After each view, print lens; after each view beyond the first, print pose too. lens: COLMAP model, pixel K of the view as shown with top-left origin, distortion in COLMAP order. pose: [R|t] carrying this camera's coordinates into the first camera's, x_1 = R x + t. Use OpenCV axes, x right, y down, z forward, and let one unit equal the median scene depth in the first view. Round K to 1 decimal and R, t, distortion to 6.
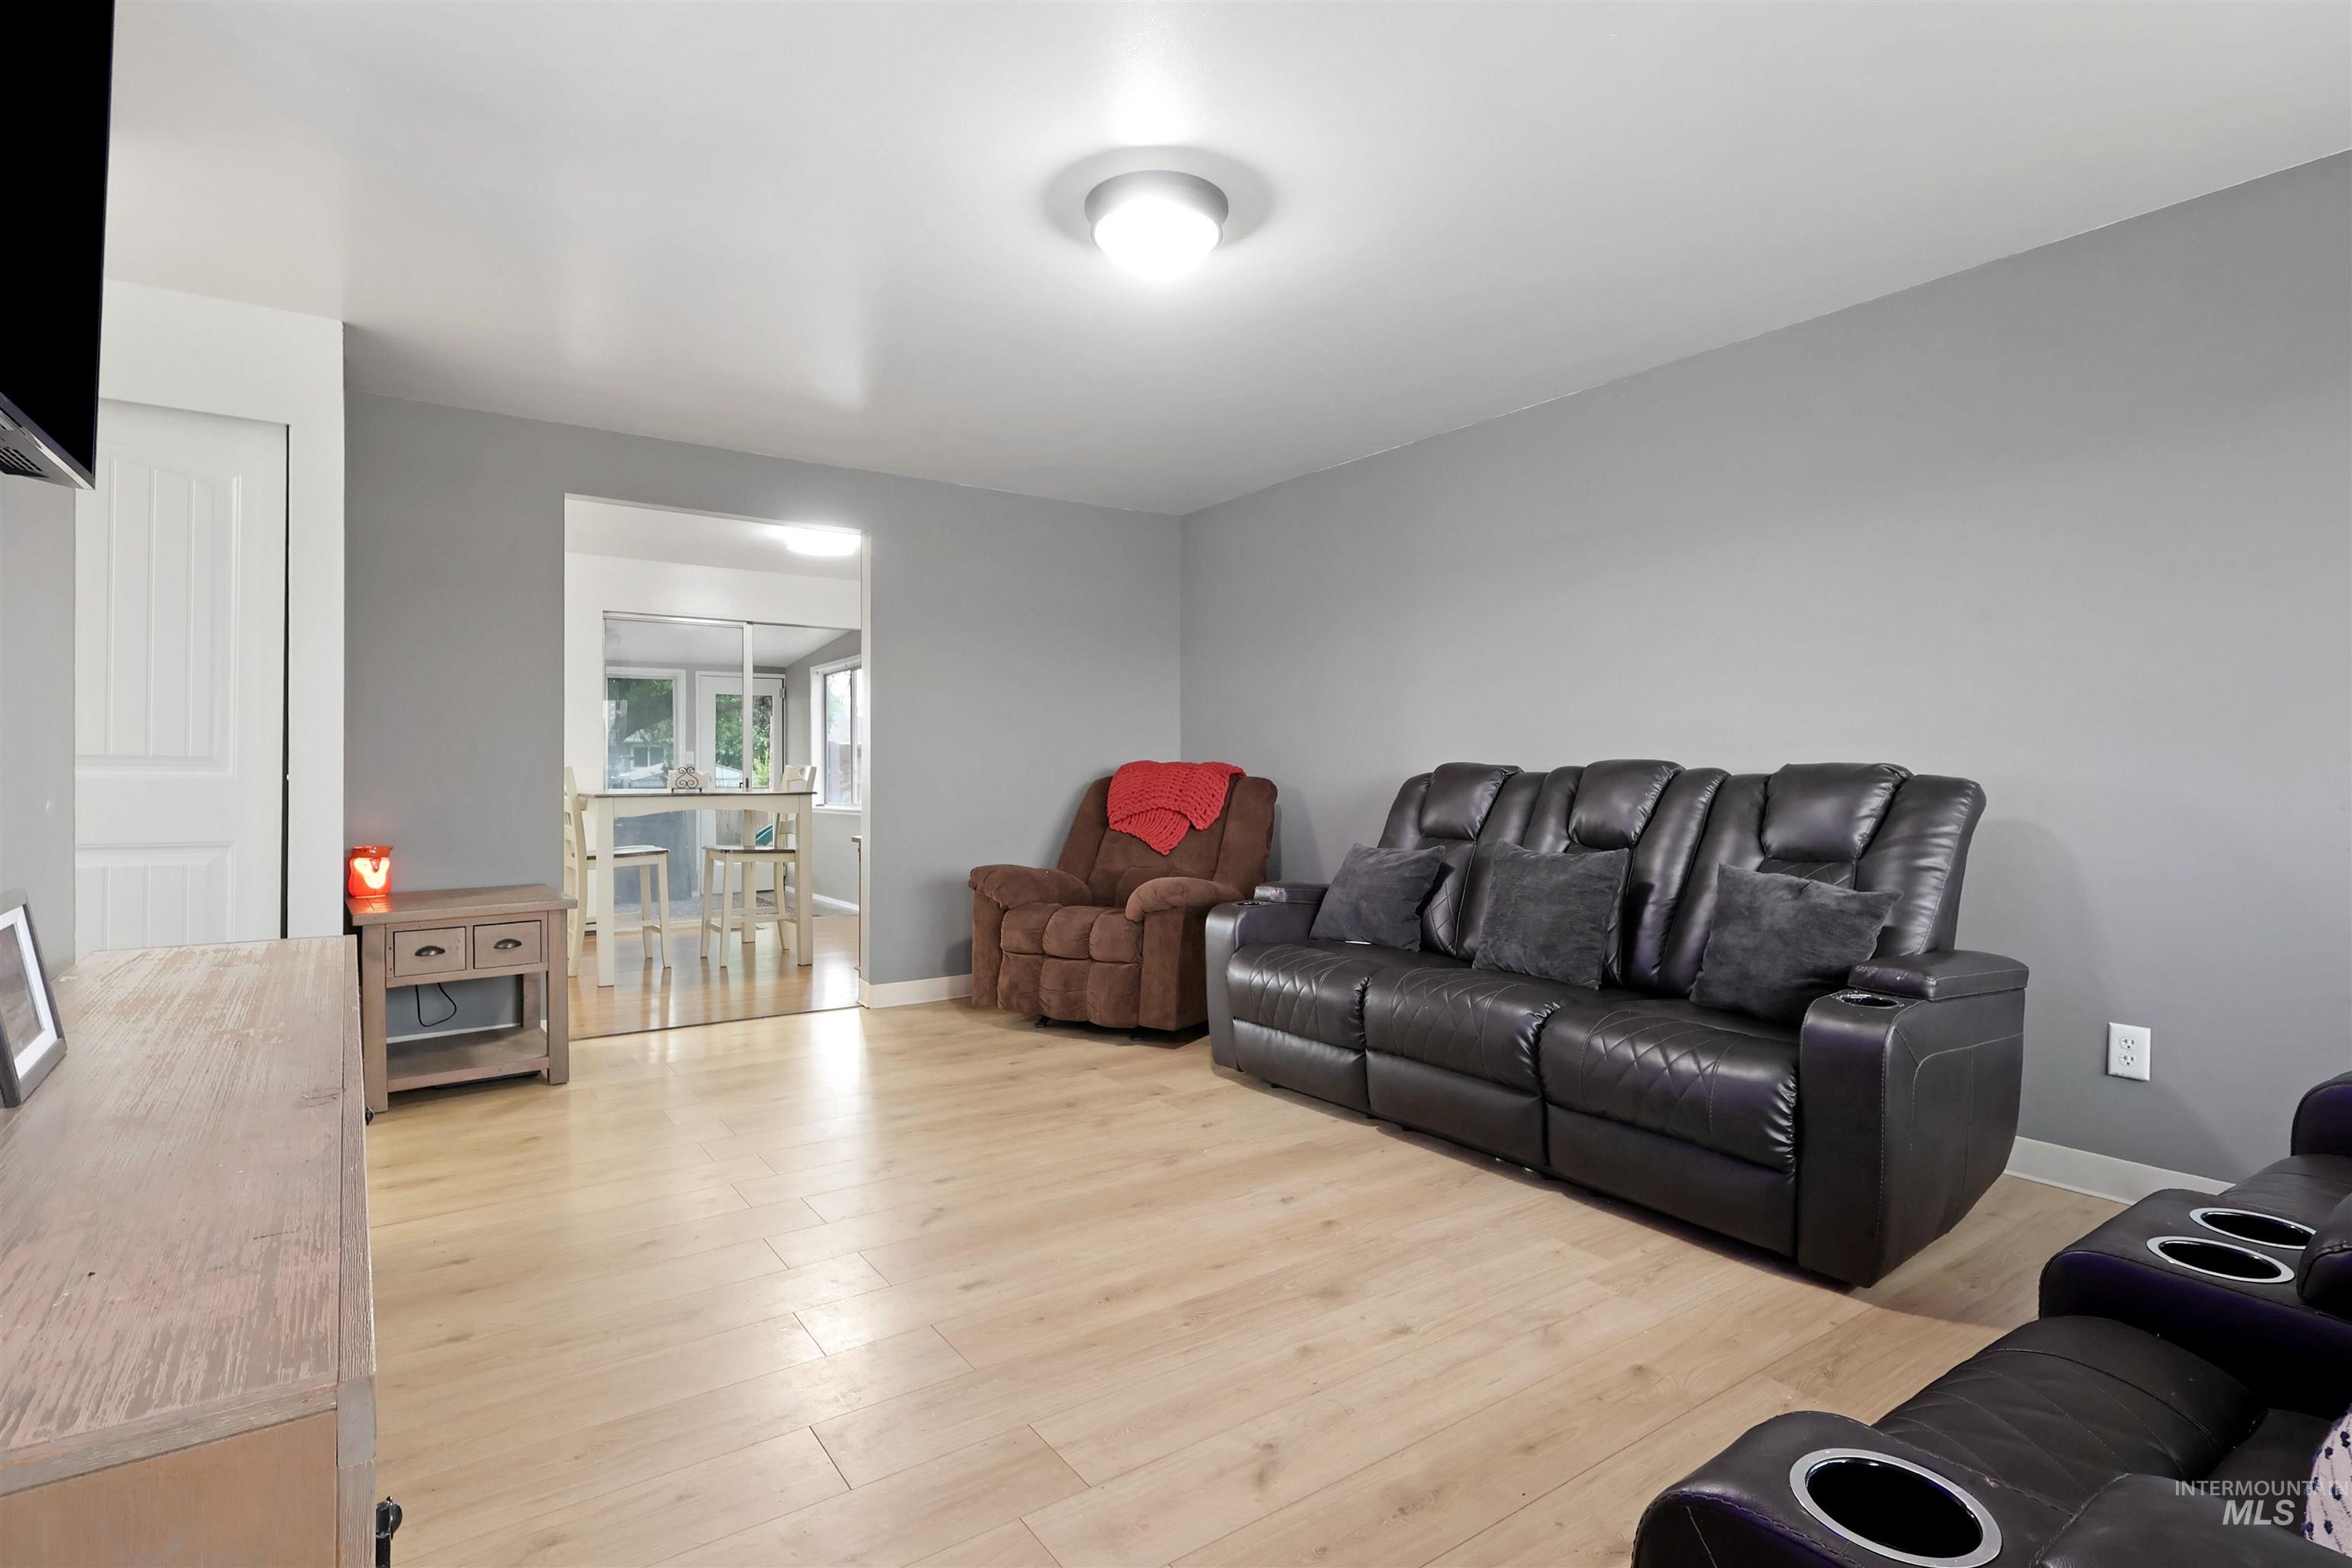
lens RADIAL K [[1148.2, 0, 1177.1], [0, 1148.2, 741.0], [0, 0, 1]] dist [0.000786, 0.001293]
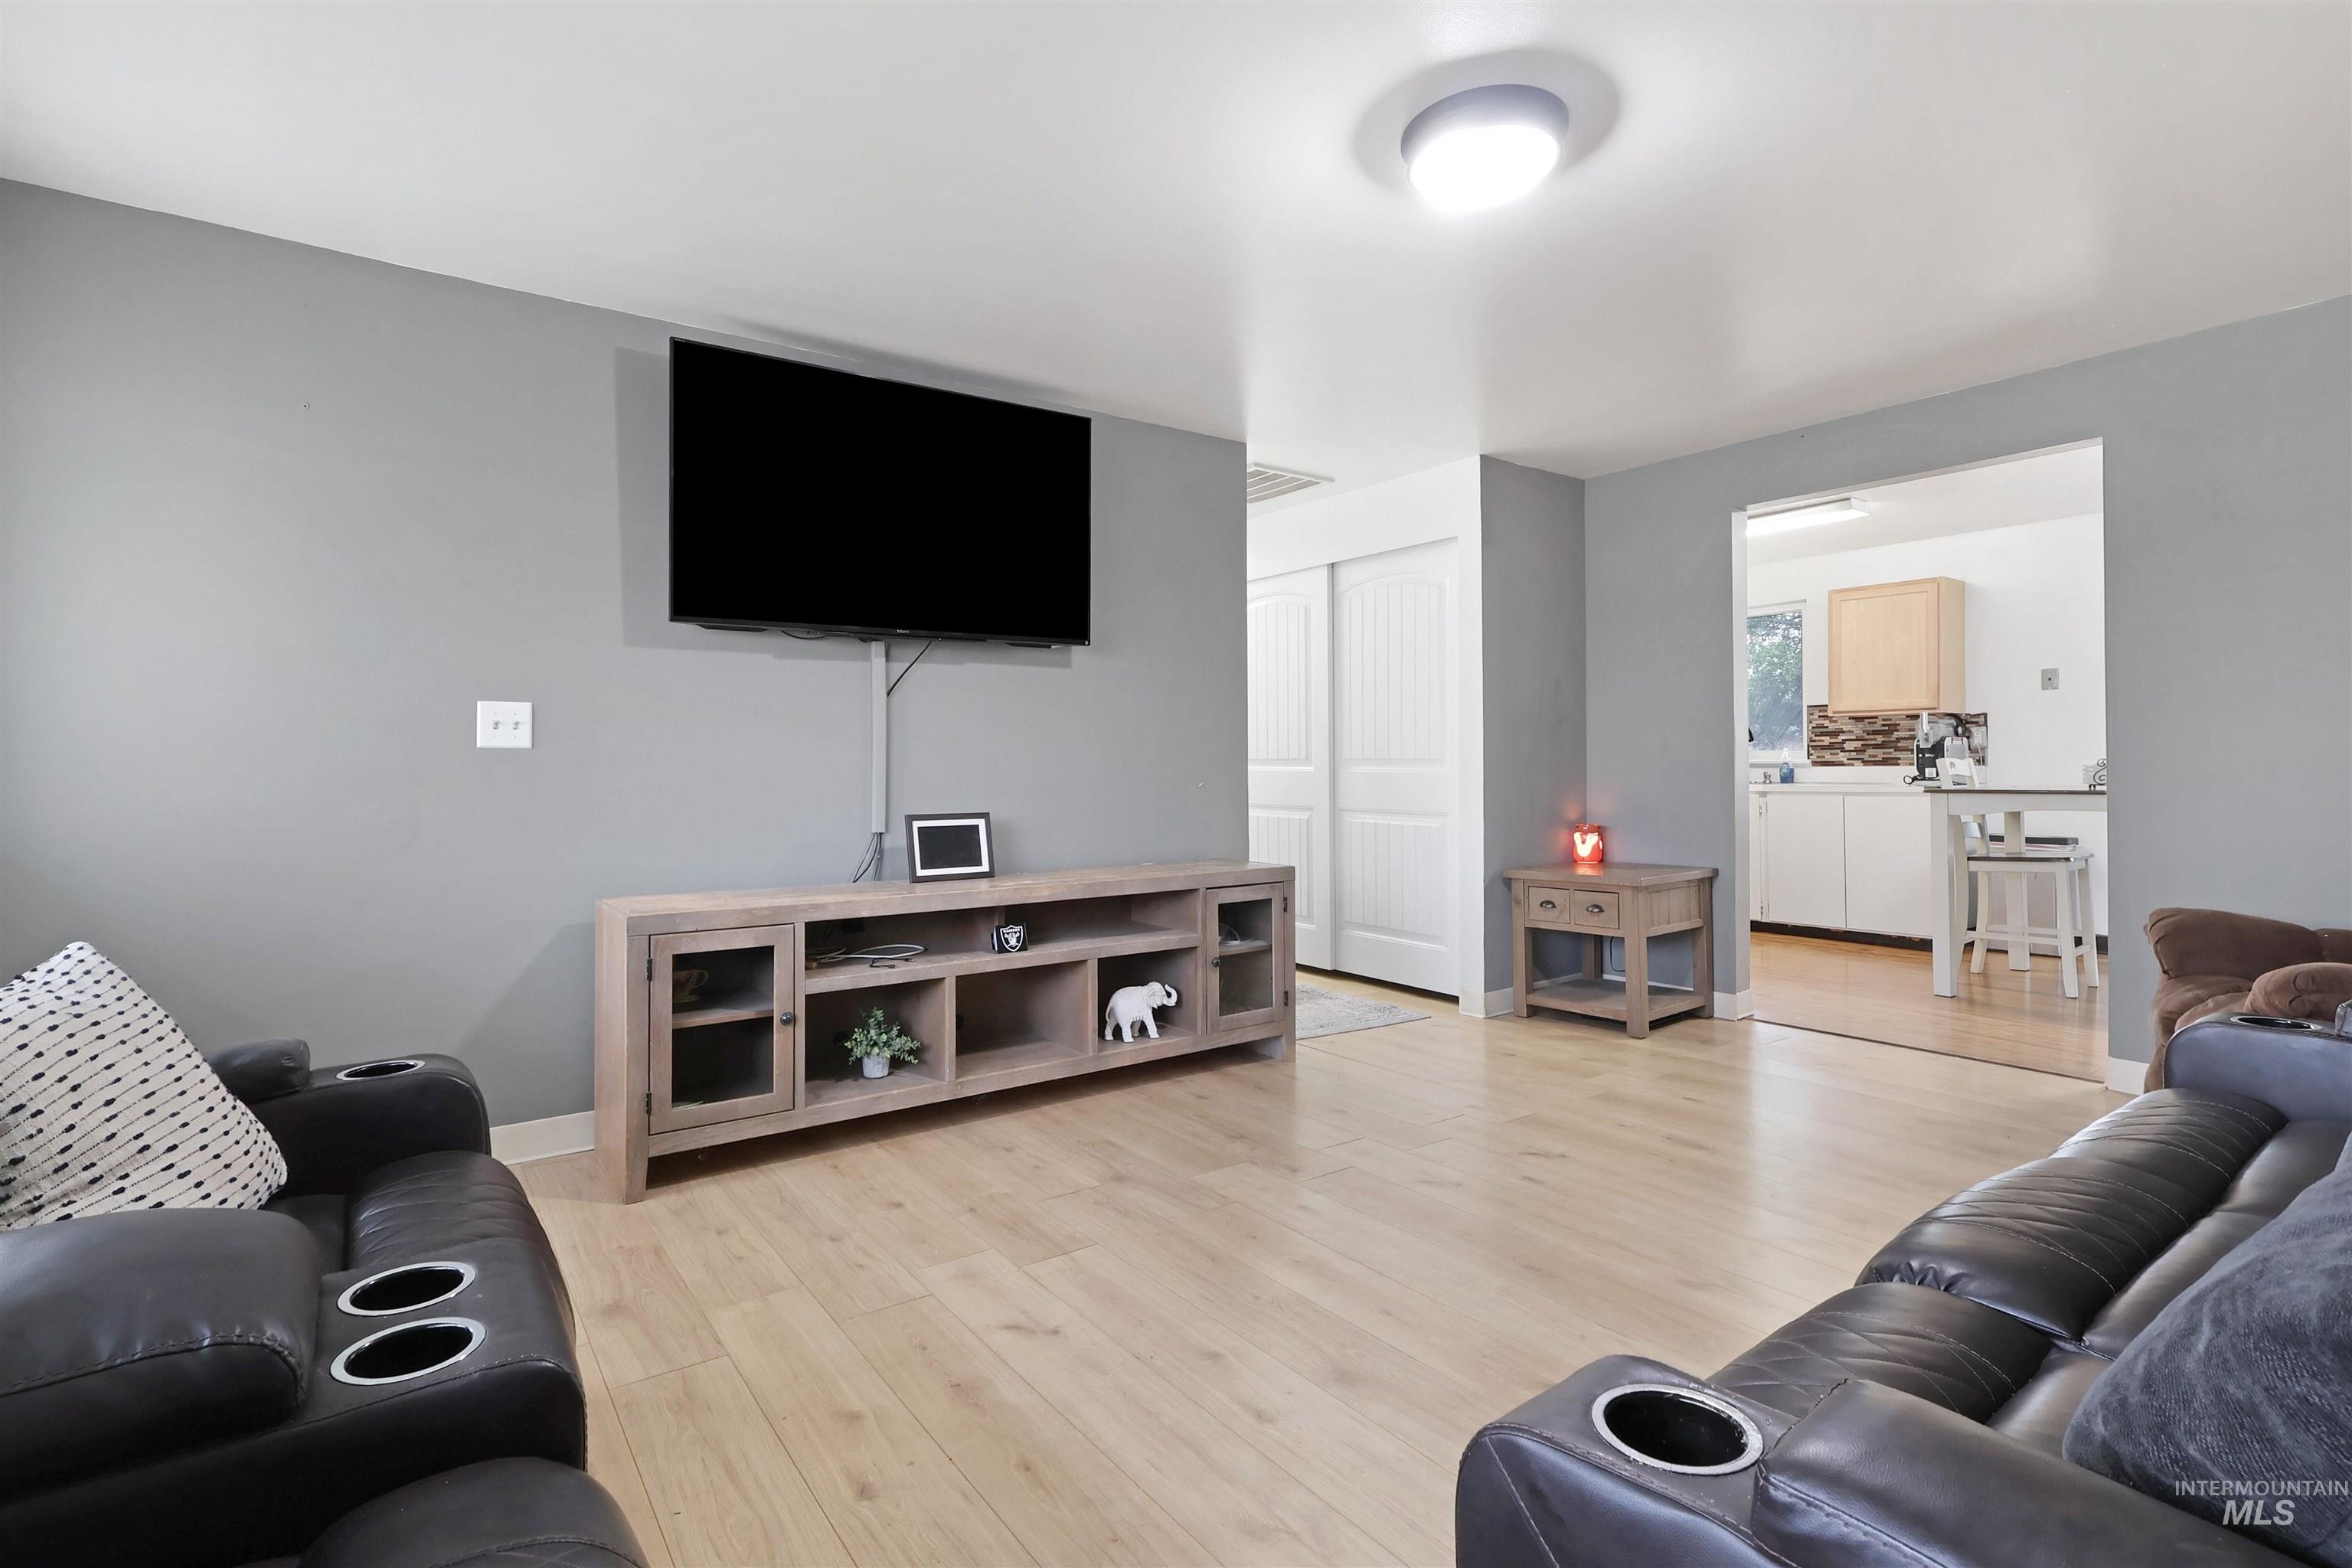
lens RADIAL K [[1122.5, 0, 1168.2], [0, 1122.5, 719.6], [0, 0, 1]] dist [0.001108, 0.000247]
pose [[0.002106, -0.040654, -0.999171, 0.899776], [0.026370, 0.998828, -0.040585, 0.017442], [0.999650, -0.026263, 0.003175, 0.794581]]
